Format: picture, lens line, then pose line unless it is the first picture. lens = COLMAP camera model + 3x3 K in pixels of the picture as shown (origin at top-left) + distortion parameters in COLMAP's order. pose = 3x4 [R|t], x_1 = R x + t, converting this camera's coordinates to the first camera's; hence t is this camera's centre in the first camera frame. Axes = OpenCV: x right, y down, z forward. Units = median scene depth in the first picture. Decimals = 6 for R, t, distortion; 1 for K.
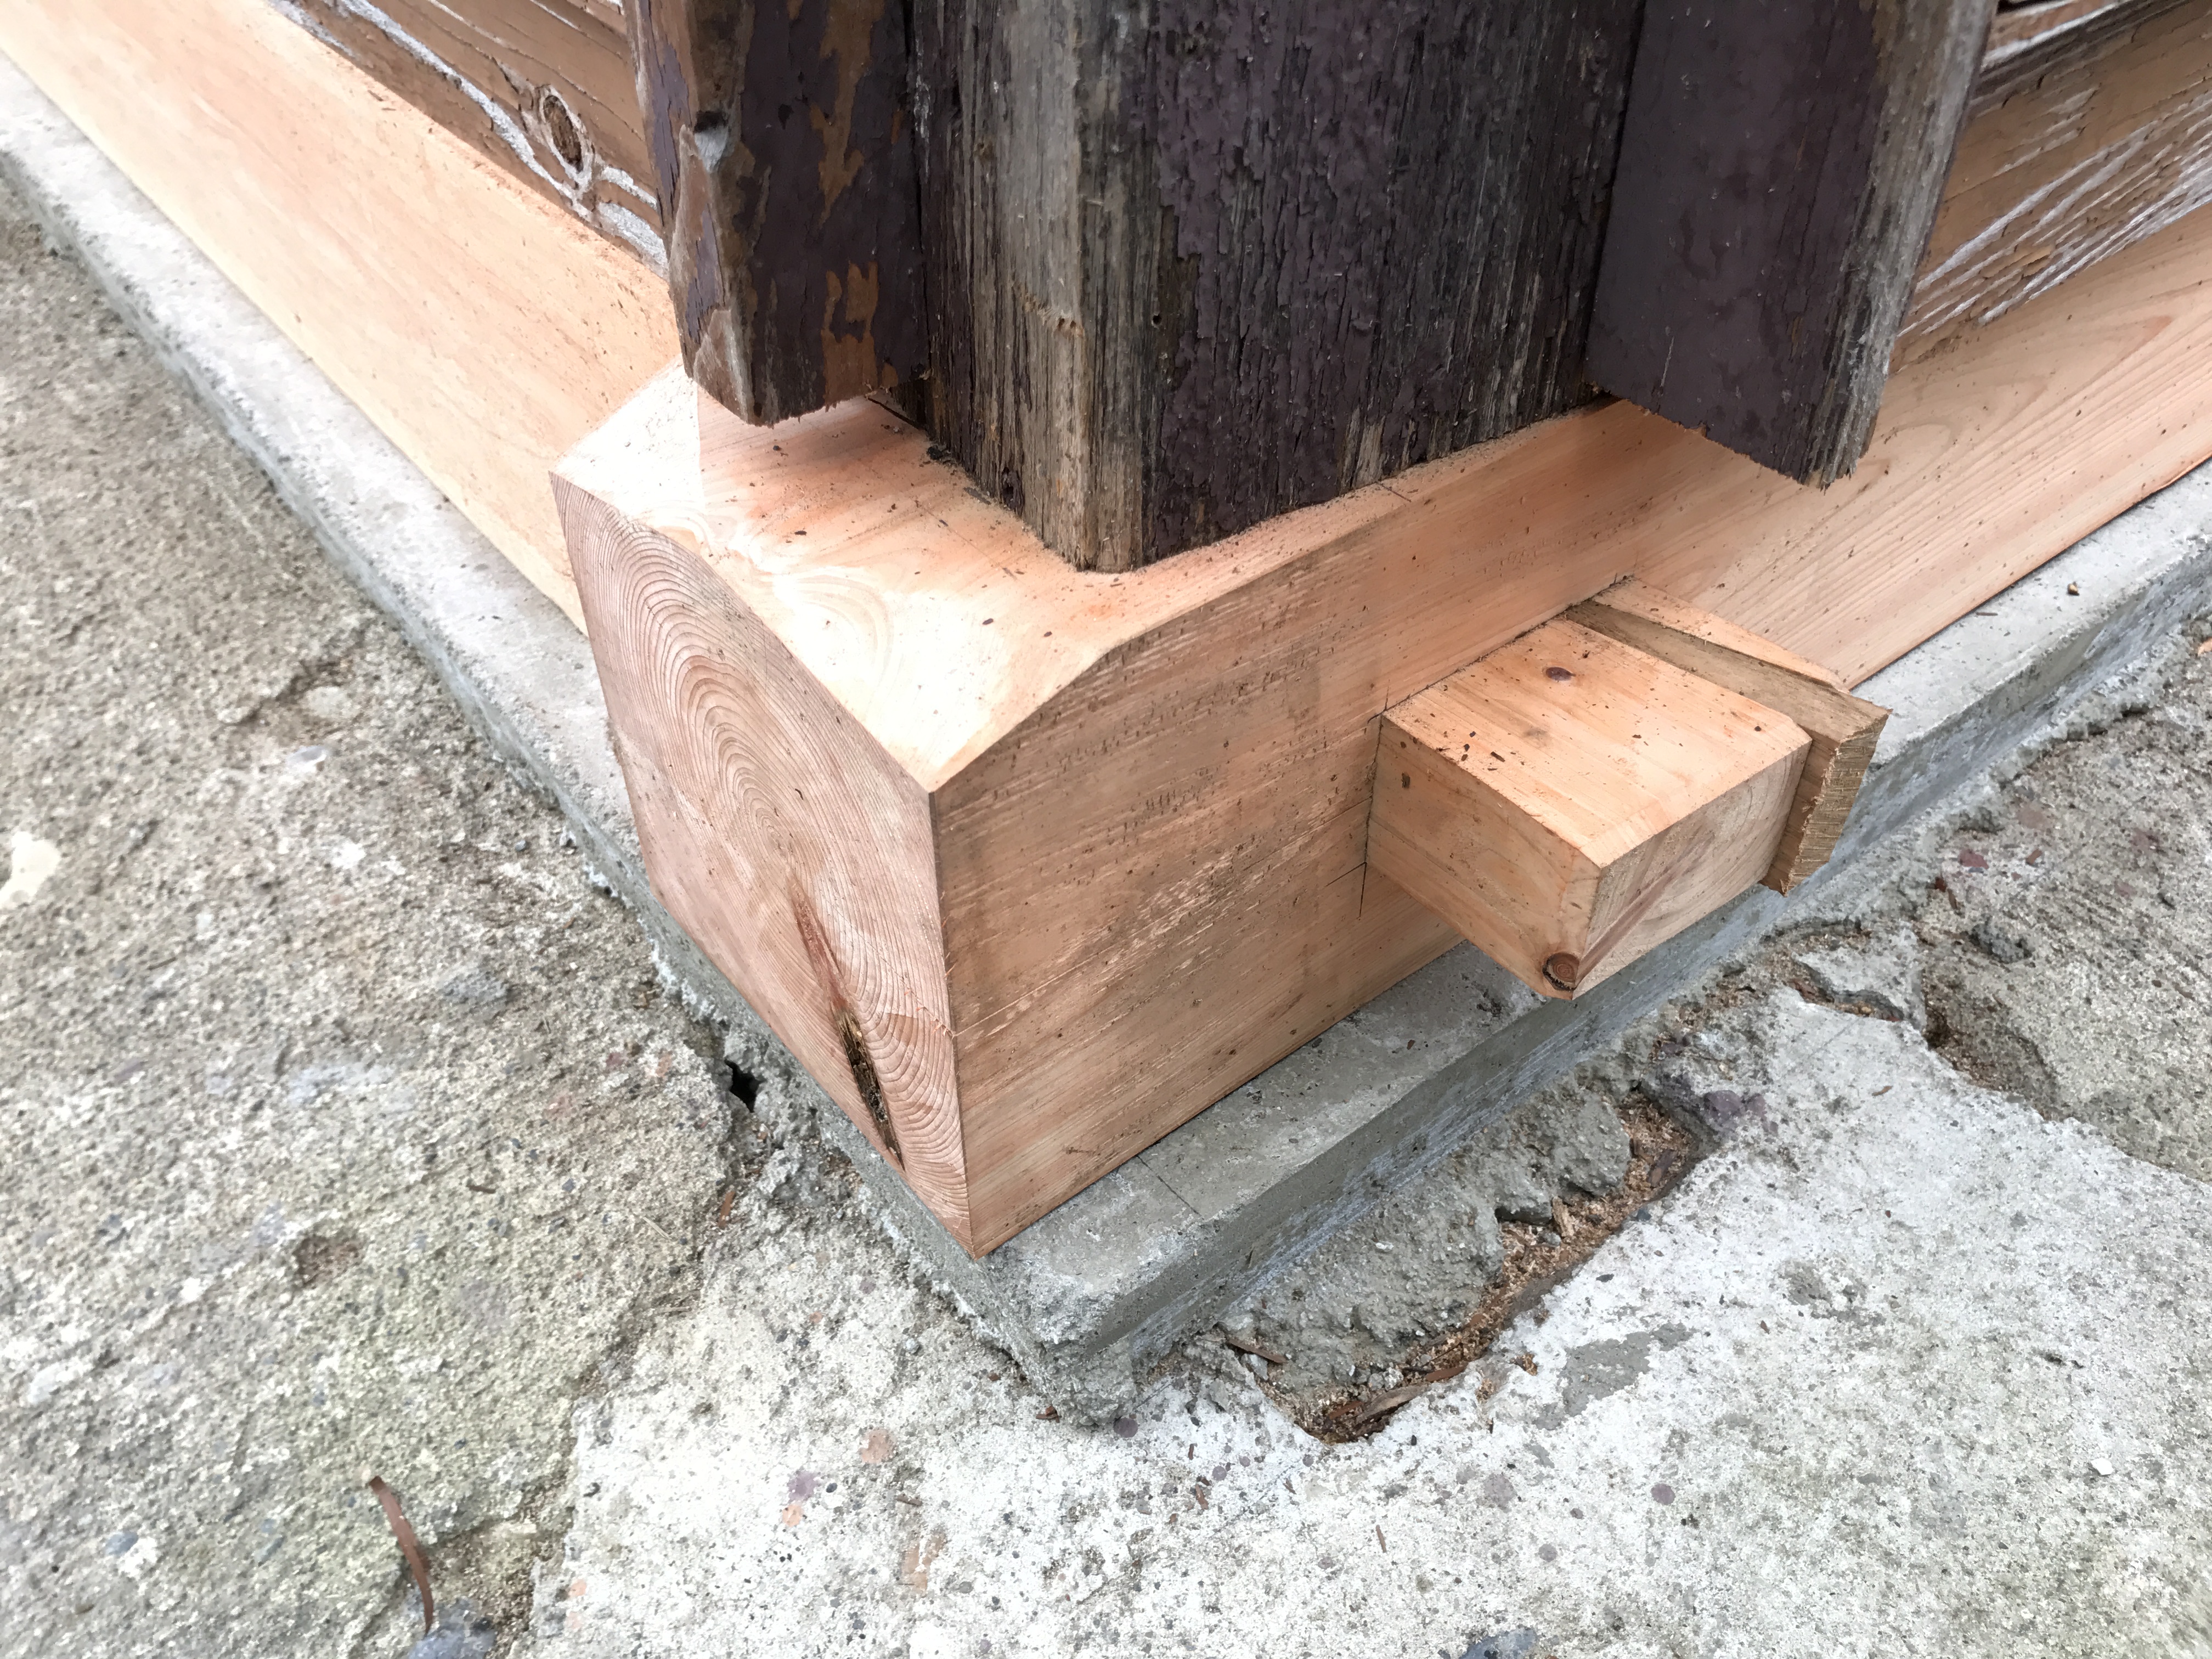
lens RADIAL K [[1804.0, 0, 1106.0], [0, 1804.0, 829.5], [0, 0, 1]] dist [0.032795, -0.010370]
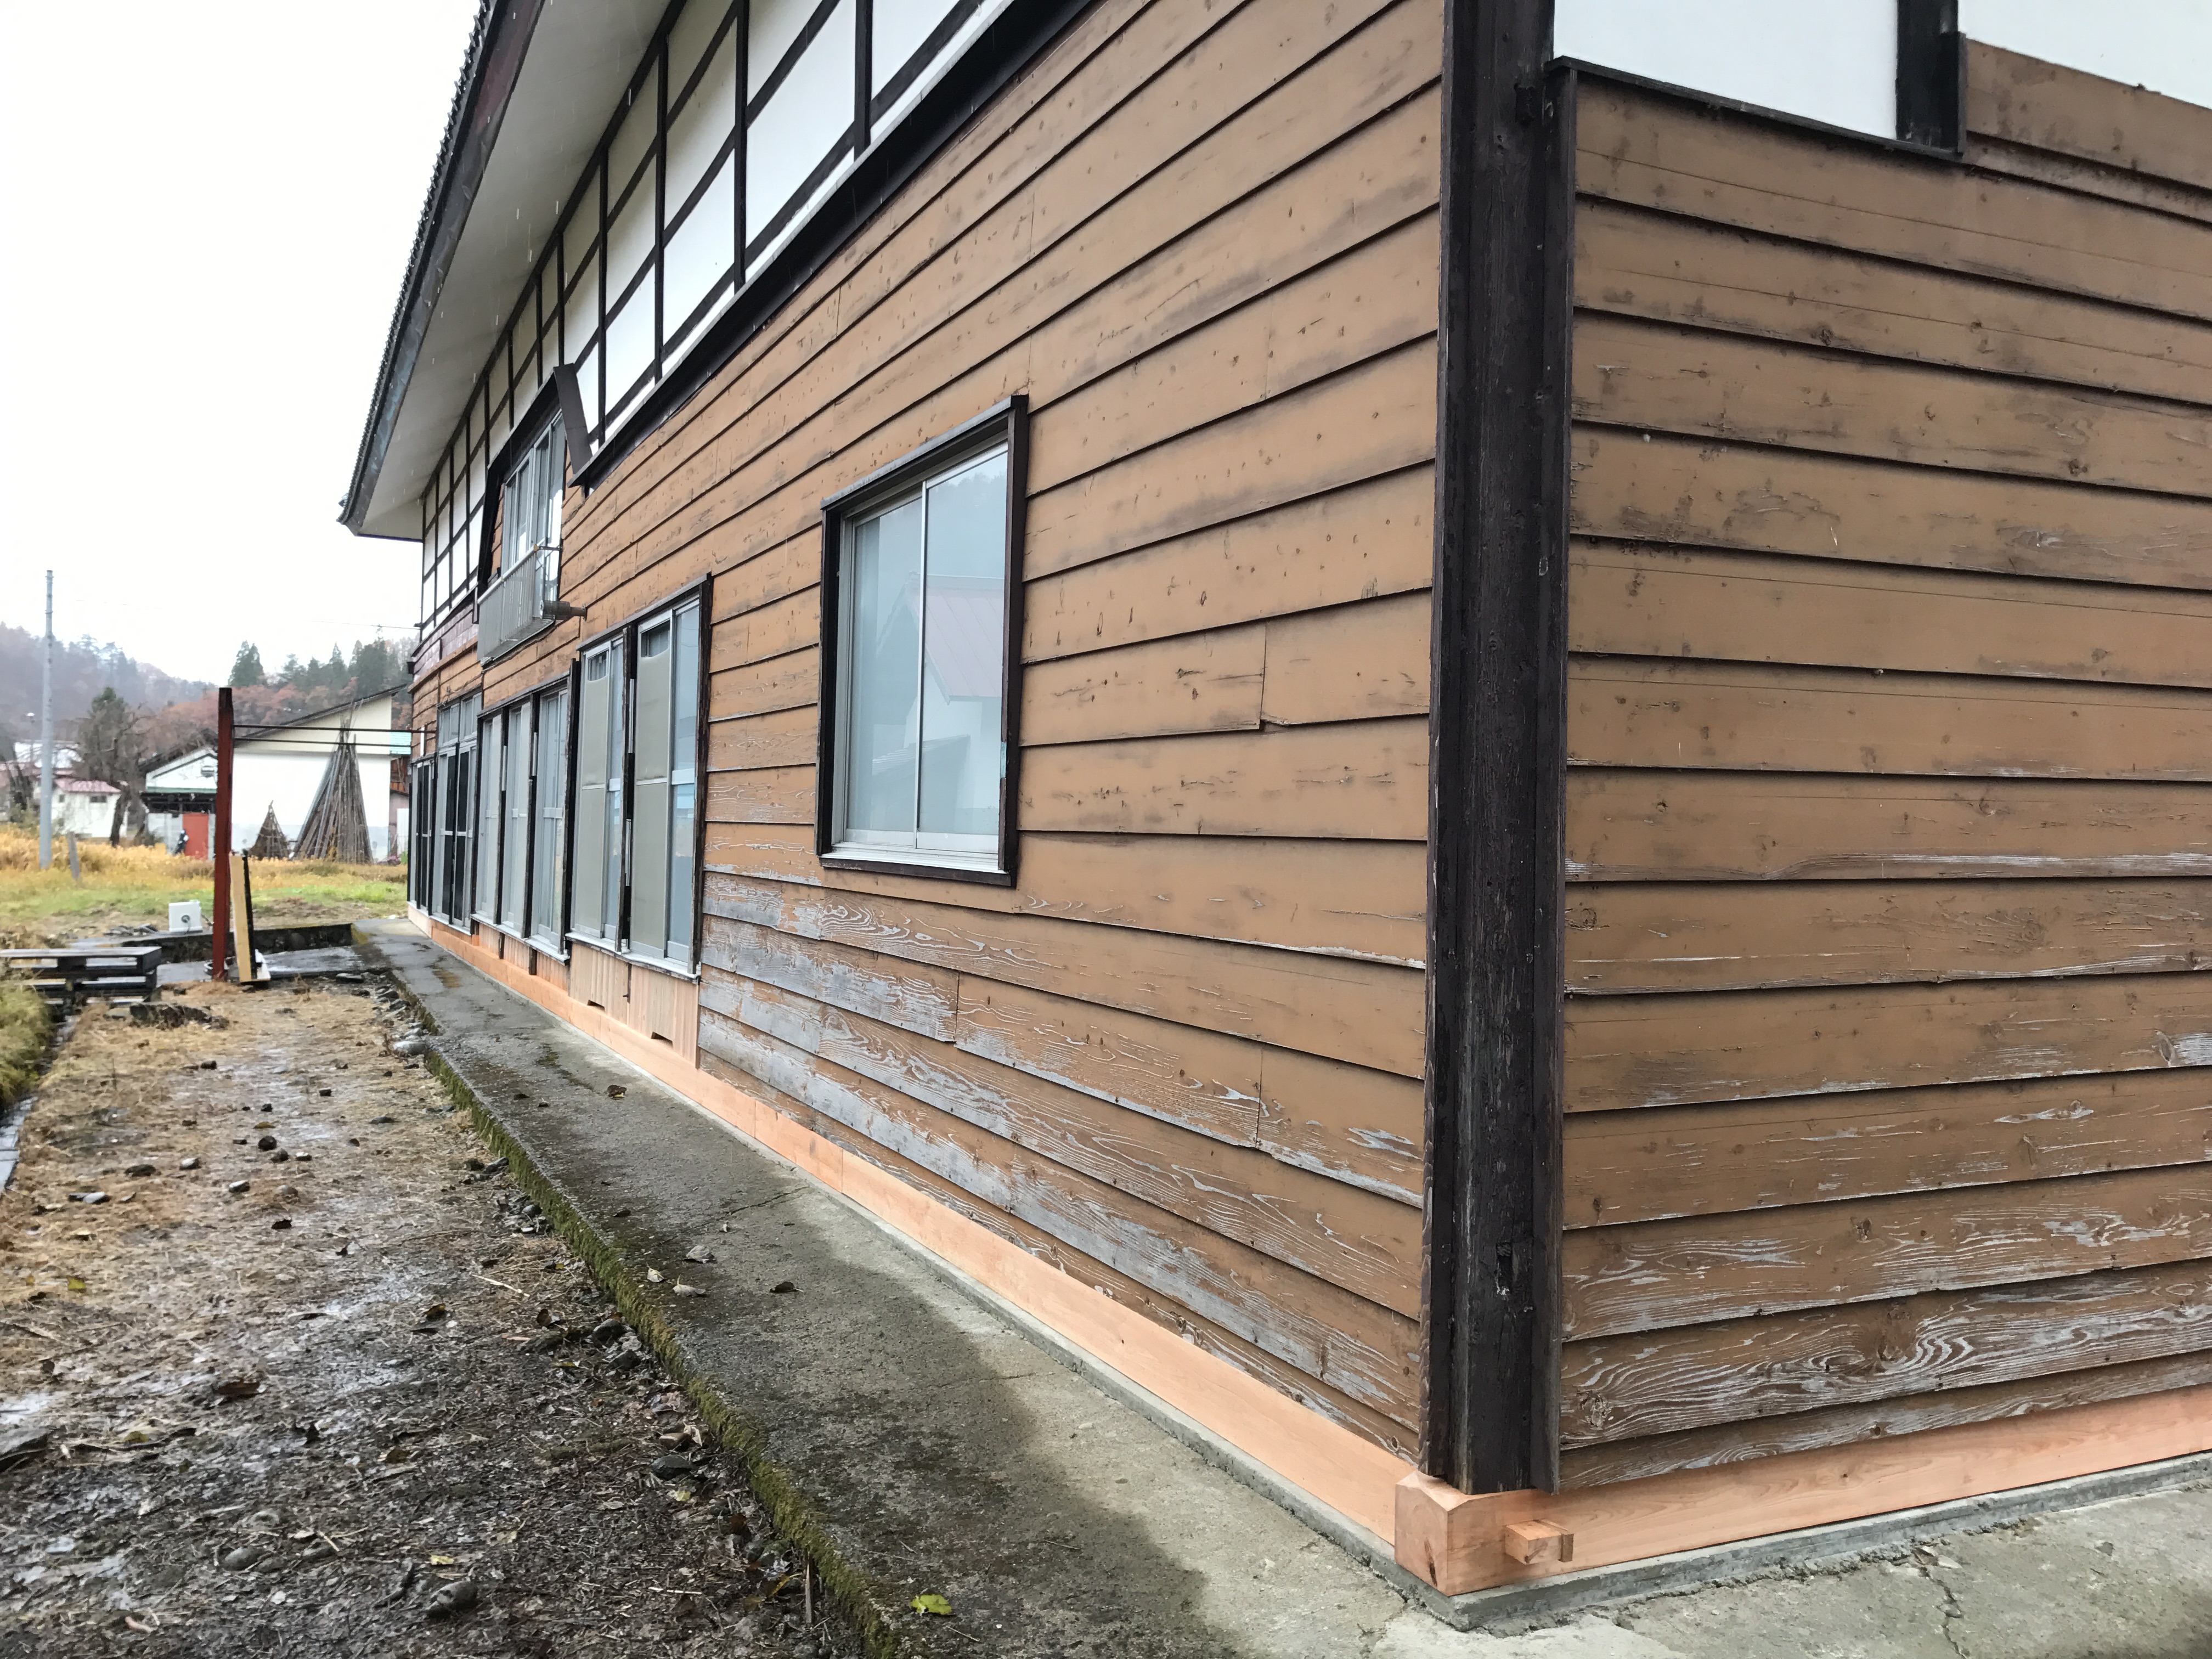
lens RADIAL K [[1804.0, 0, 1106.0], [0, 1804.0, 829.5], [0, 0, 1]] dist [0.032795, -0.010370]
pose [[0.971253, 0.023706, -0.236865, 0.265372], [-0.178080, 0.732666, -0.656877, 3.165070], [0.157971, 0.680175, 0.715826, -6.862596]]
